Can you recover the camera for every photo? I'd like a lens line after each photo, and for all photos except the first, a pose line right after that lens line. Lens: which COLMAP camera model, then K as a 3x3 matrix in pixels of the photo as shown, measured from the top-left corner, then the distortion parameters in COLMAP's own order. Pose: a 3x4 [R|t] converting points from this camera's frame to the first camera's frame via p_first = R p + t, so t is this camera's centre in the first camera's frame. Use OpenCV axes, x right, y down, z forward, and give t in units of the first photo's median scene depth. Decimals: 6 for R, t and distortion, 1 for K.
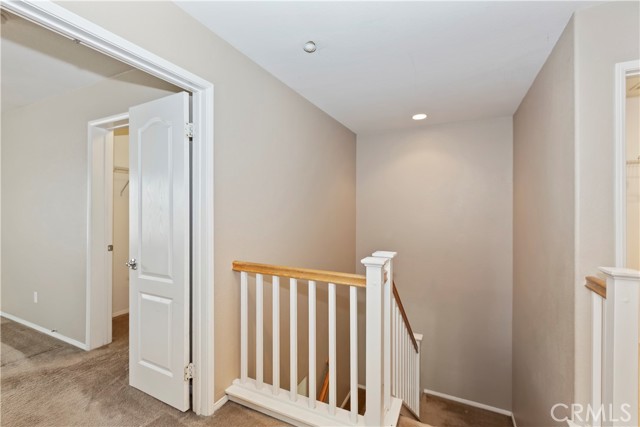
lens RADIAL K [[302.4, 0, 320.0], [0, 302.4, 213.5], [0, 0, 1]] dist [0.016983, -0.000018]
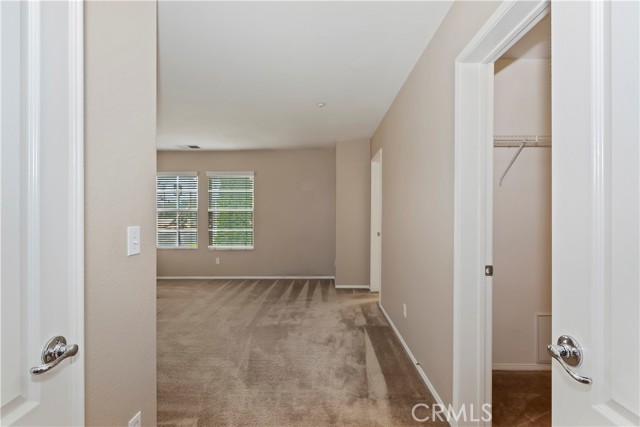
lens RADIAL K [[302.4, 0, 320.0], [0, 302.4, 213.5], [0, 0, 1]] dist [0.016983, -0.000018]
pose [[0.452977, 0.001303, -0.891521, -0.311360], [0.000252, 0.999999, 0.001589, 0.012162], [0.891522, -0.000944, 0.452976, 0.444795]]
